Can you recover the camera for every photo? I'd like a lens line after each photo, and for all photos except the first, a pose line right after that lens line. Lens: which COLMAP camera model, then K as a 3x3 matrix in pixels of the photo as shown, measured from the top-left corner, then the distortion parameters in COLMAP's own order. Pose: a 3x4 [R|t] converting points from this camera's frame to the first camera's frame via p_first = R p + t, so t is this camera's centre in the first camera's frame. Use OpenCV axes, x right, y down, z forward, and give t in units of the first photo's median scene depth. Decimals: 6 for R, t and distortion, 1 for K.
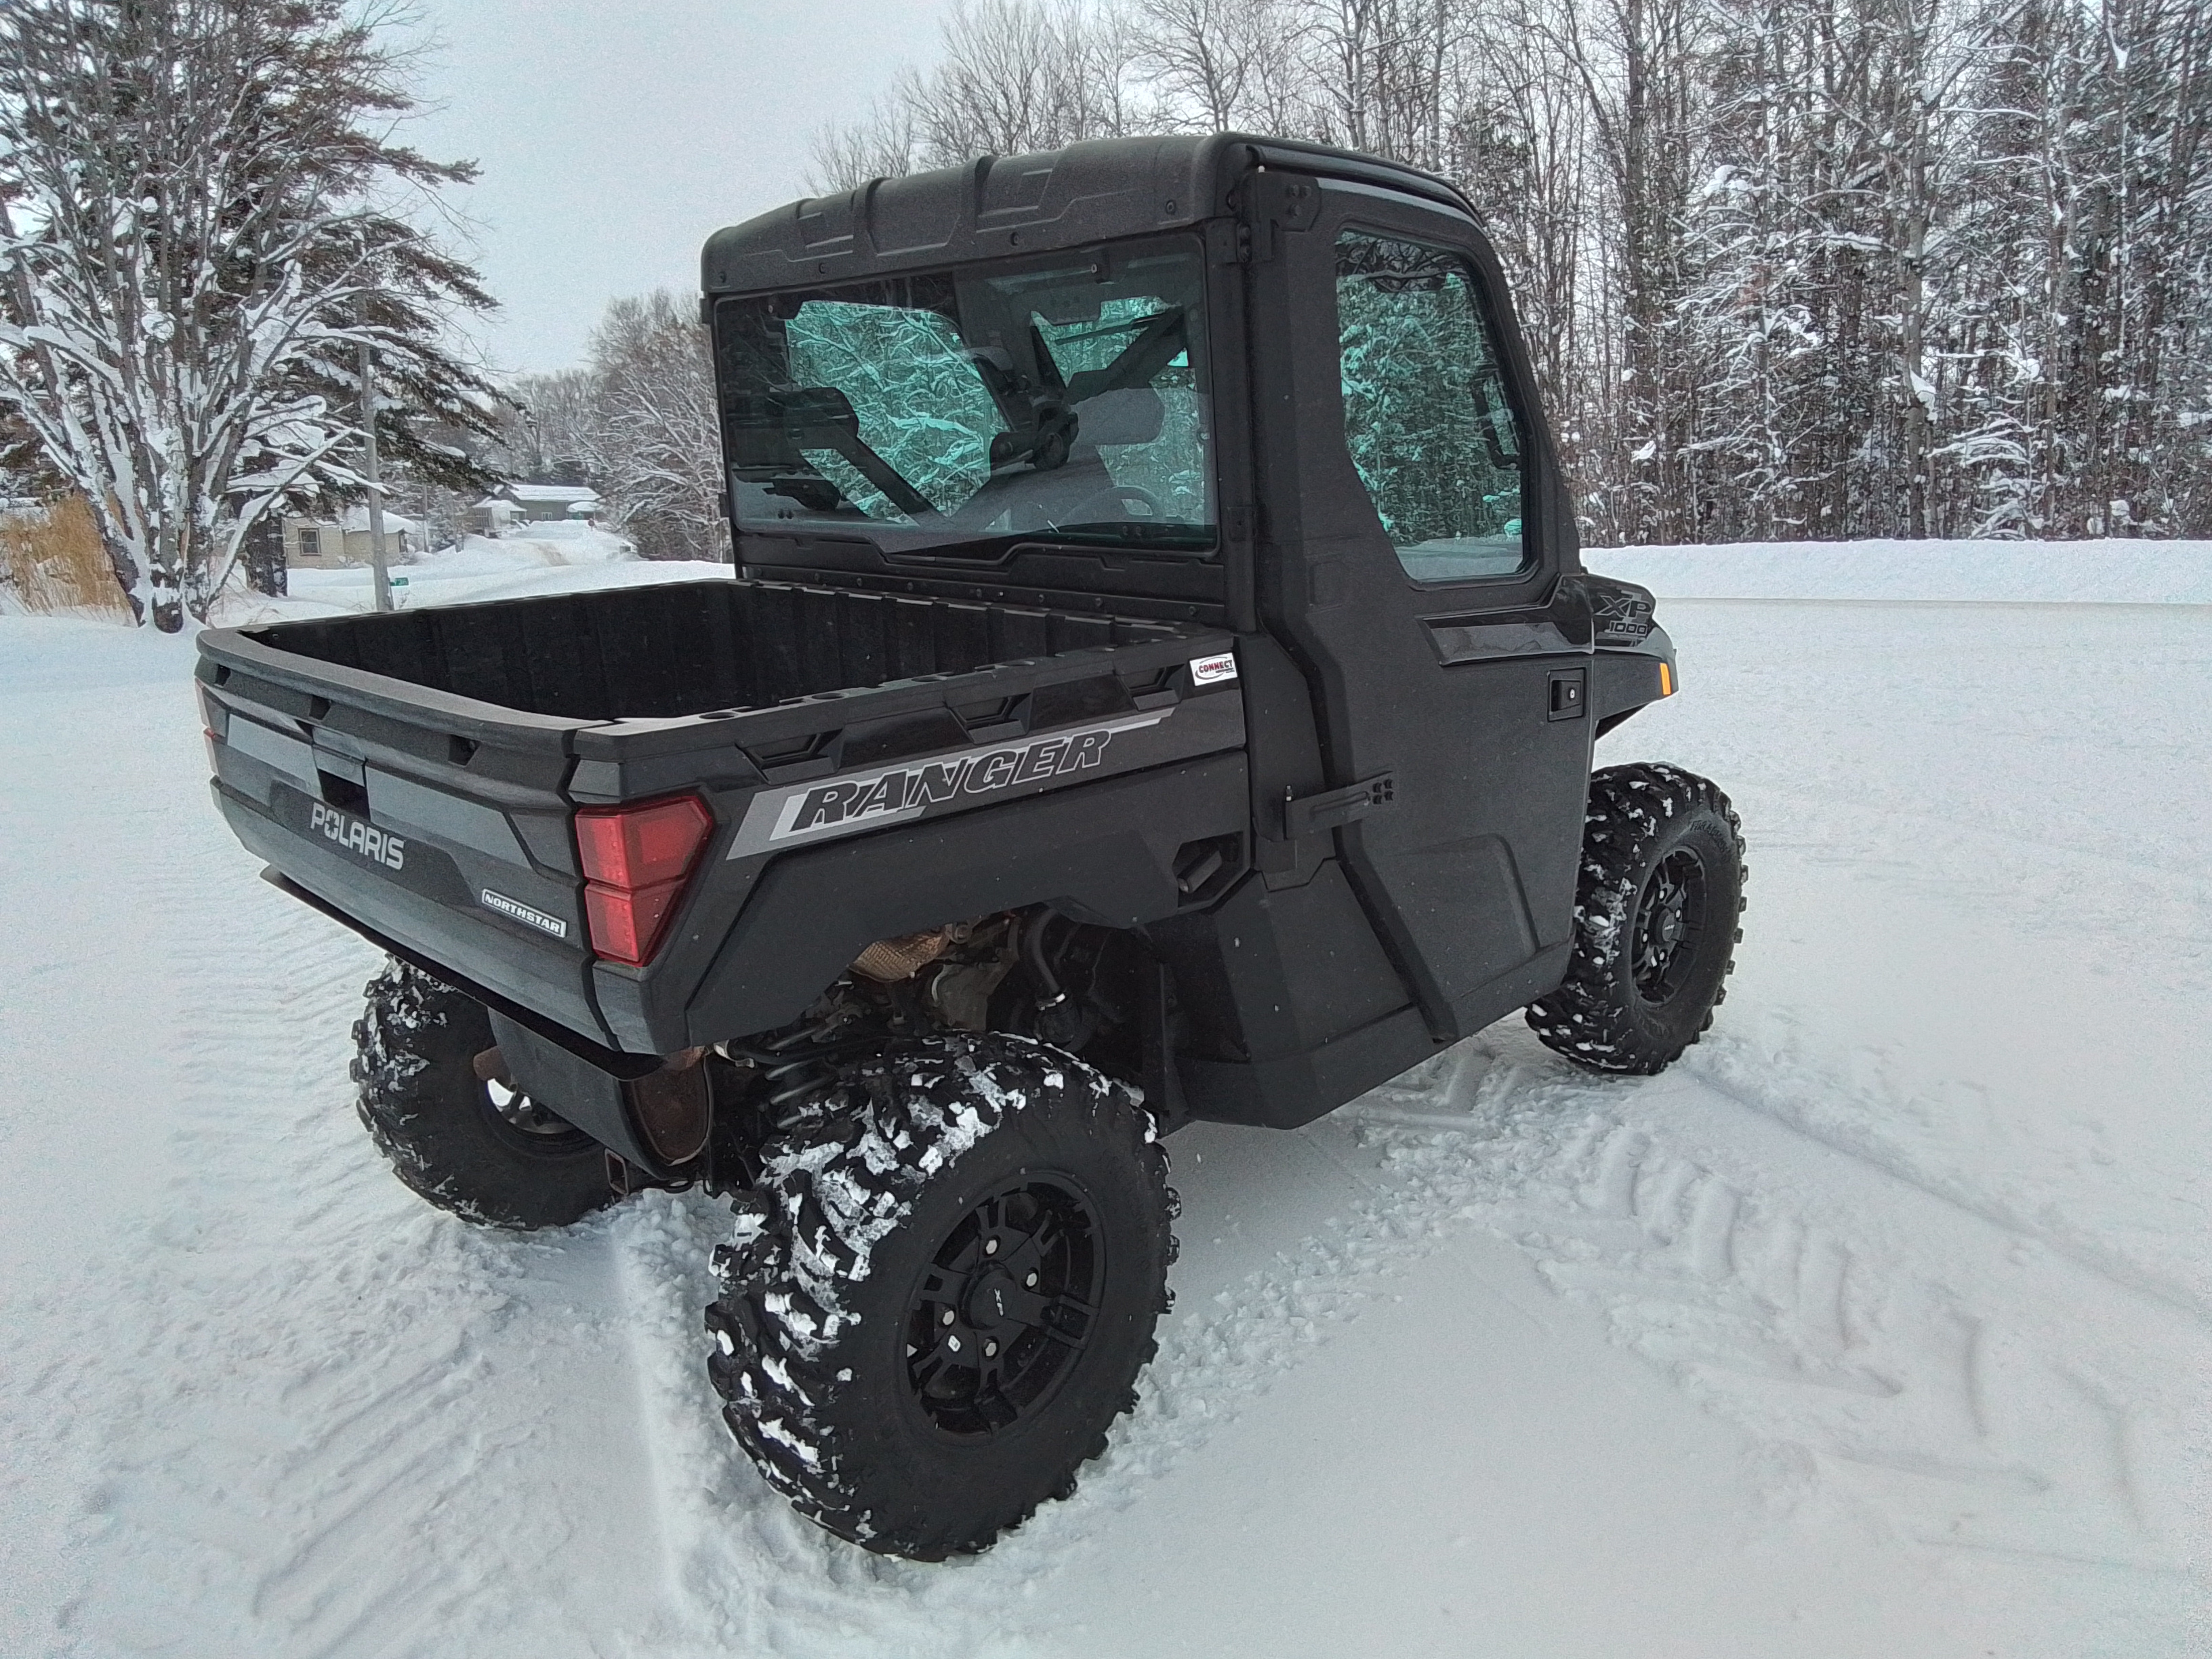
lens RADIAL K [[1548.2, 0, 1123.1], [0, 1548.2, 820.8], [0, 0, 1]] dist [0.041518, -0.044679]
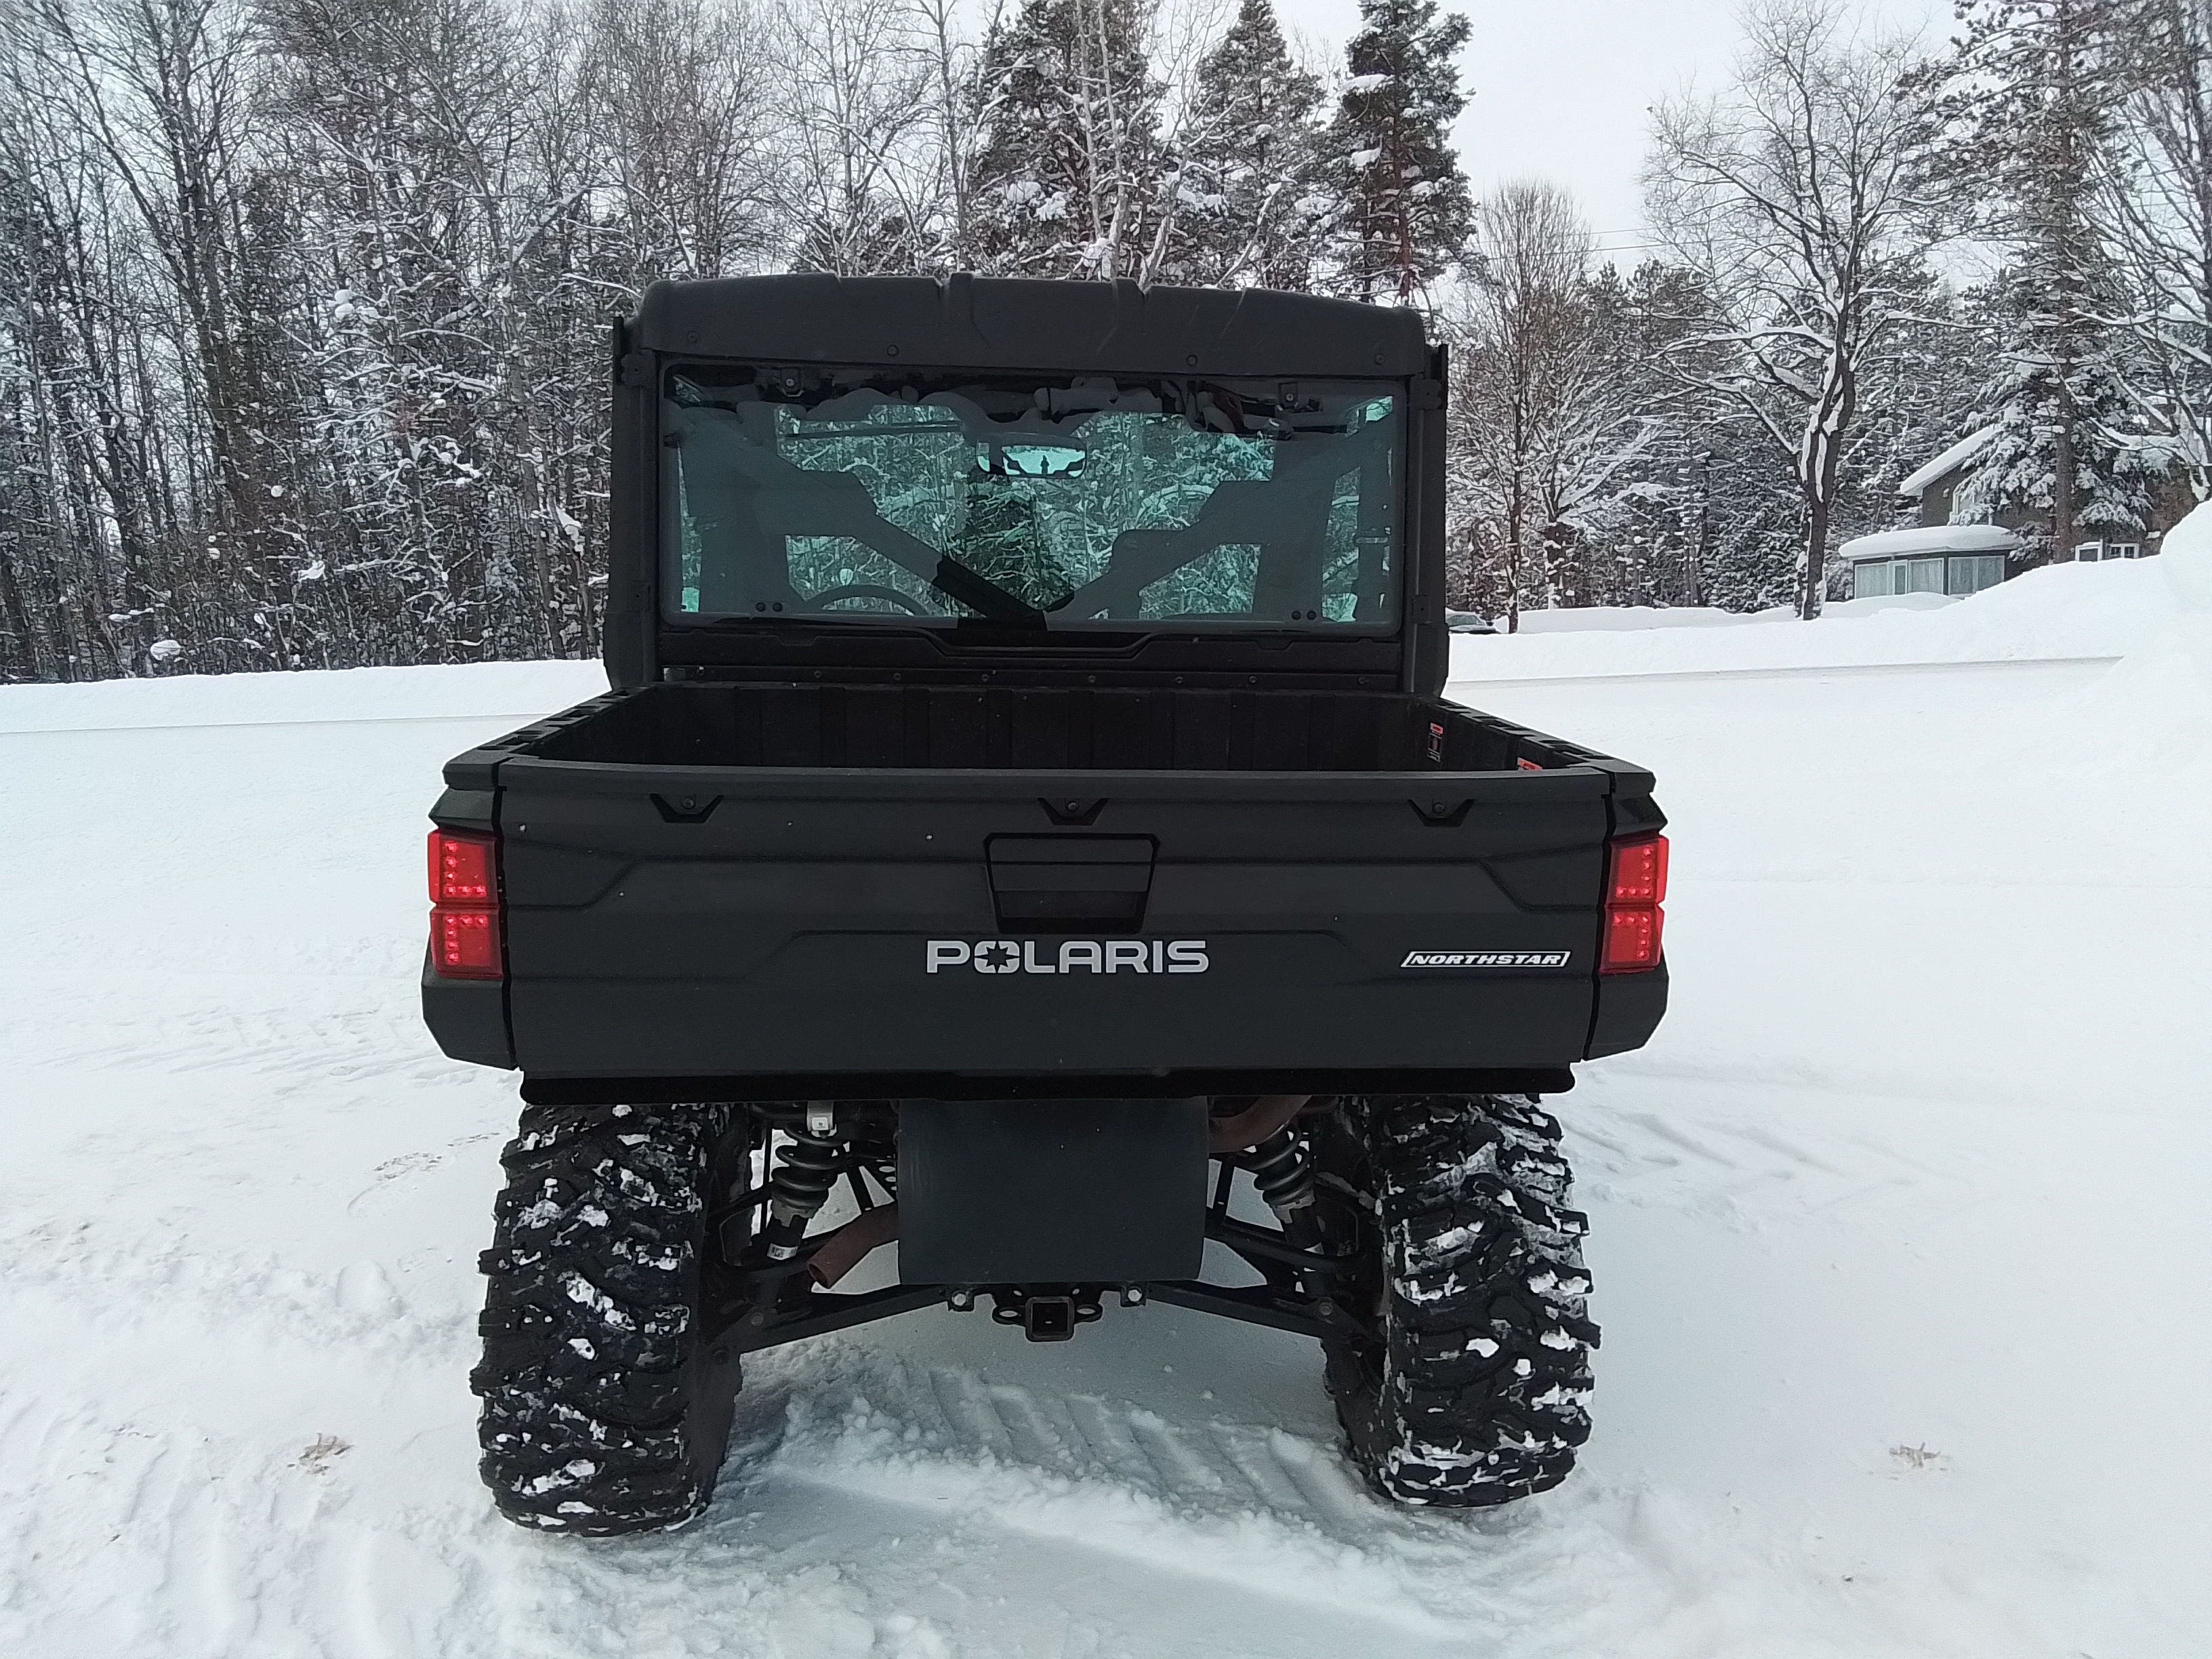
lens RADIAL K [[1548.2, 0, 1091.4], [0, 1548.2, 819.4], [0, 0, 1]] dist [0.041518, -0.044679]
pose [[0.641444, -0.095940, 0.761147, -0.107436], [0.156010, 0.987731, -0.006975, -0.005551], [-0.751140, 0.123221, 0.648541, 0.040158]]
